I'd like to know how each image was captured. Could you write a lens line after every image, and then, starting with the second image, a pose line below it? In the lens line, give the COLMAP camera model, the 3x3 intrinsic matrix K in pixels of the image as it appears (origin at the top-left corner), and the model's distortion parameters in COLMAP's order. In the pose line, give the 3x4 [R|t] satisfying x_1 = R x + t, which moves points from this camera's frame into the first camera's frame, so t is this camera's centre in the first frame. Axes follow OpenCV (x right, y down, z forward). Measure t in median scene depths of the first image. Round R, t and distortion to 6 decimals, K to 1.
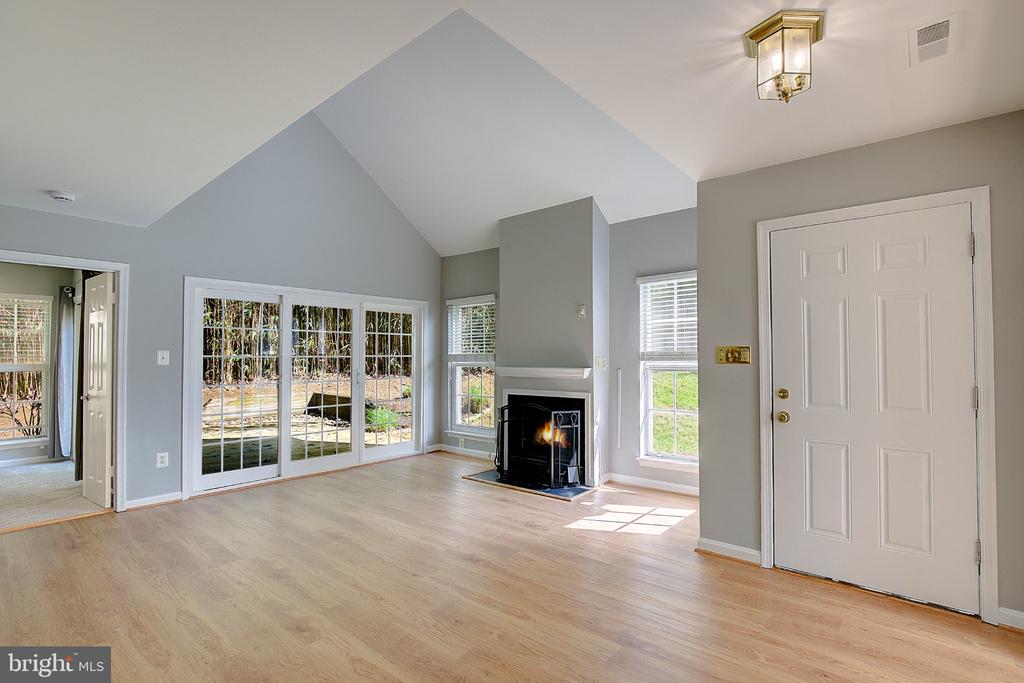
lens RADIAL K [[477.0, 0, 525.7], [0, 477.0, 347.4], [0, 0, 1]] dist [-0.017598, 0.002417]
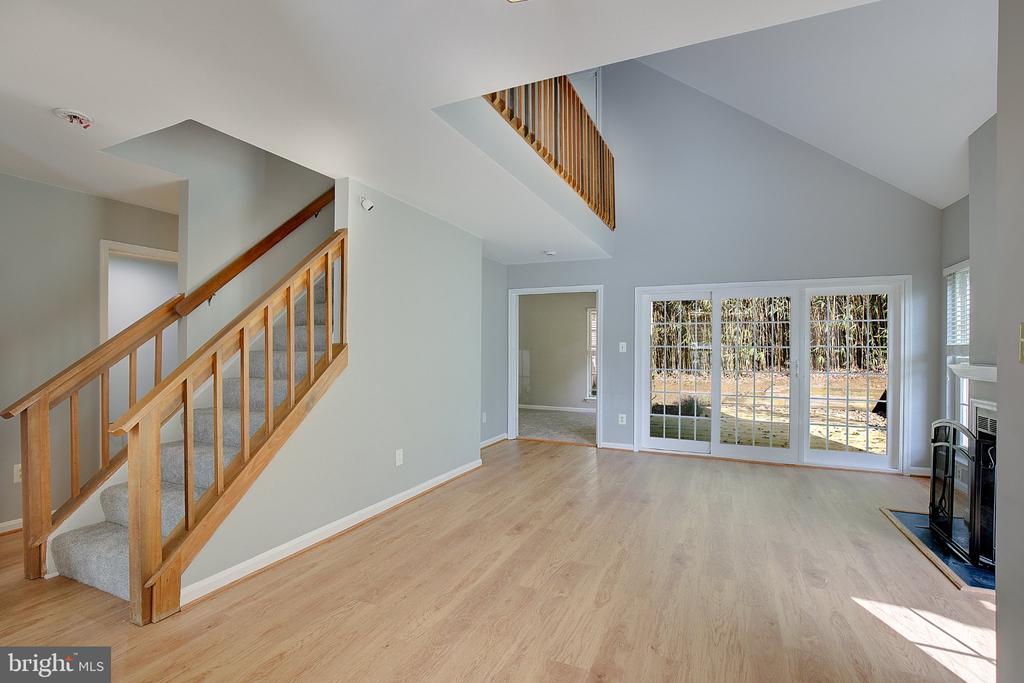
lens RADIAL K [[477.0, 0, 530.2], [0, 477.0, 343.0], [0, 0, 1]] dist [-0.017598, 0.002417]
pose [[0.291097, -0.004568, -0.956683, 0.500342], [0.009601, 0.999952, -0.001853, 0.010040], [0.956645, -0.008646, 0.291127, 0.314733]]
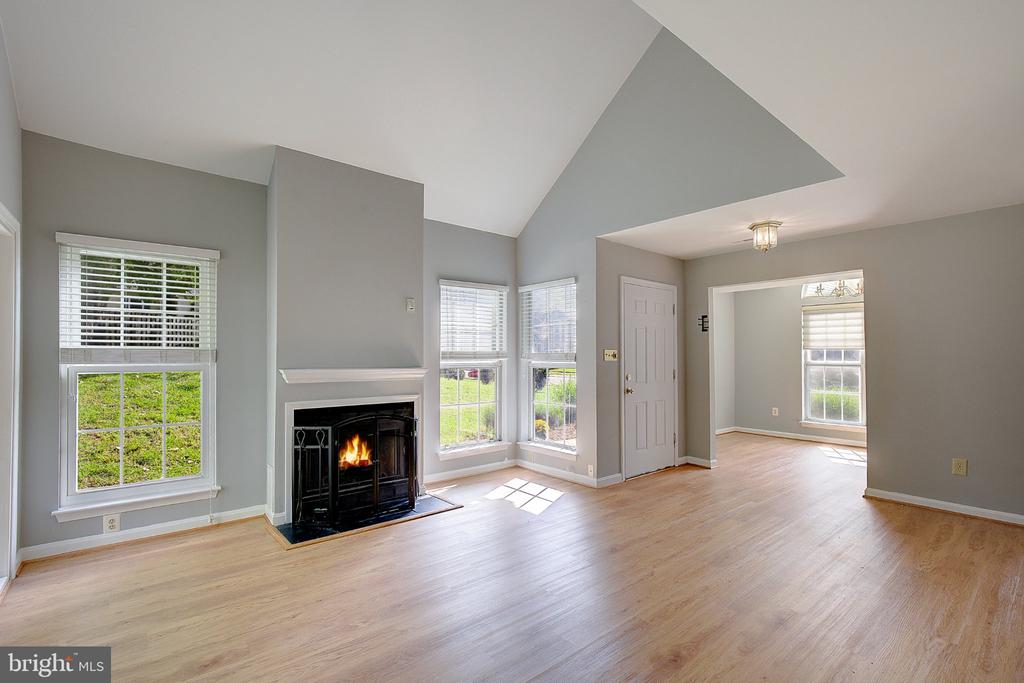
lens RADIAL K [[477.0, 0, 530.6], [0, 477.0, 341.4], [0, 0, 1]] dist [-0.017598, 0.002417]
pose [[0.164049, 0.035153, 0.985826, -0.831712], [-0.021866, 0.999249, -0.031993, 0.018944], [-0.986210, -0.016307, 0.164695, 0.711718]]
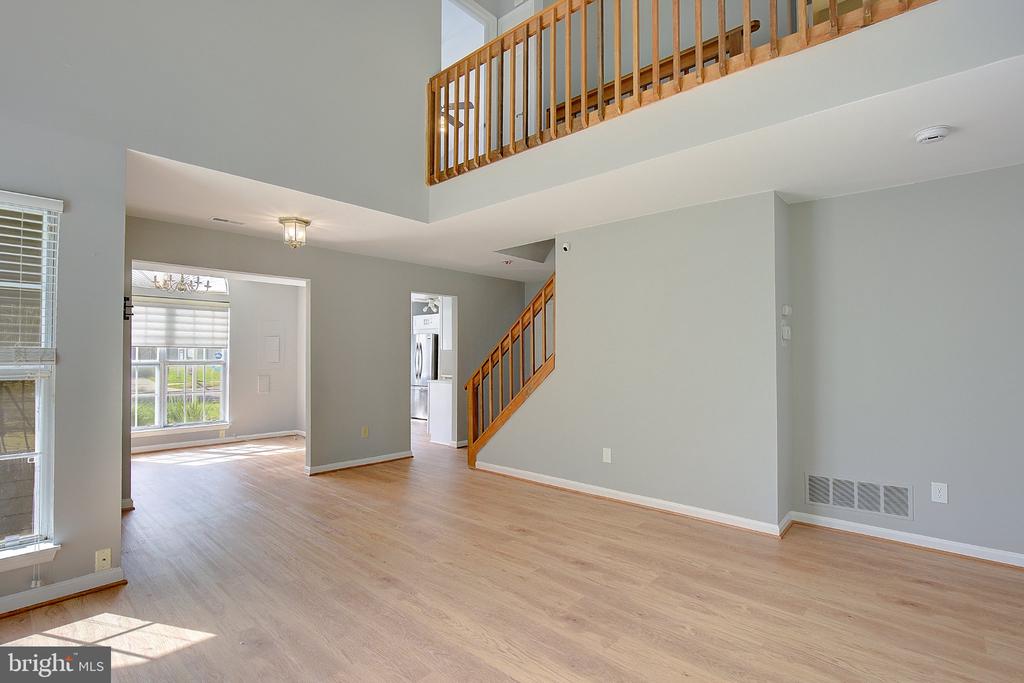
lens RADIAL K [[477.0, 0, 511.8], [0, 477.0, 347.7], [0, 0, 1]] dist [-0.017598, 0.002417]
pose [[-0.998349, 0.006853, 0.057022, -0.278913], [0.004756, 0.999311, -0.036820, 0.031655], [-0.057235, -0.036488, -0.997694, 1.333523]]
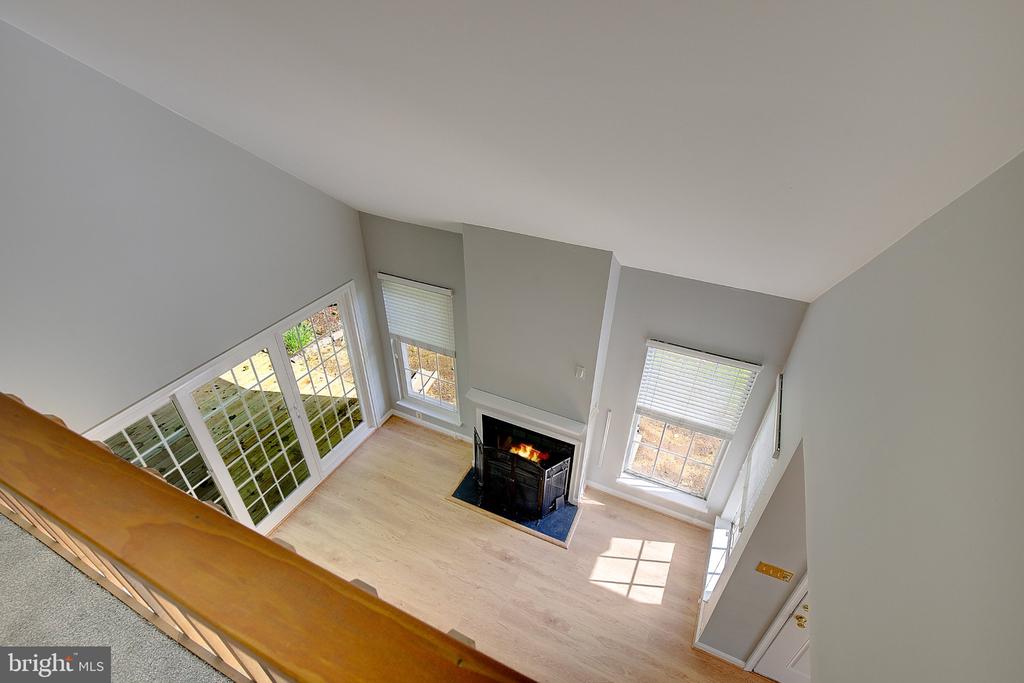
lens RADIAL K [[477.0, 0, 514.1], [0, 477.0, 344.6], [0, 0, 1]] dist [-0.017598, 0.002417]
pose [[0.968774, -0.120421, 0.216737, -0.204512], [-0.029988, 0.810814, 0.584535, -0.701406], [-0.246124, -0.572782, 0.781885, 0.435794]]
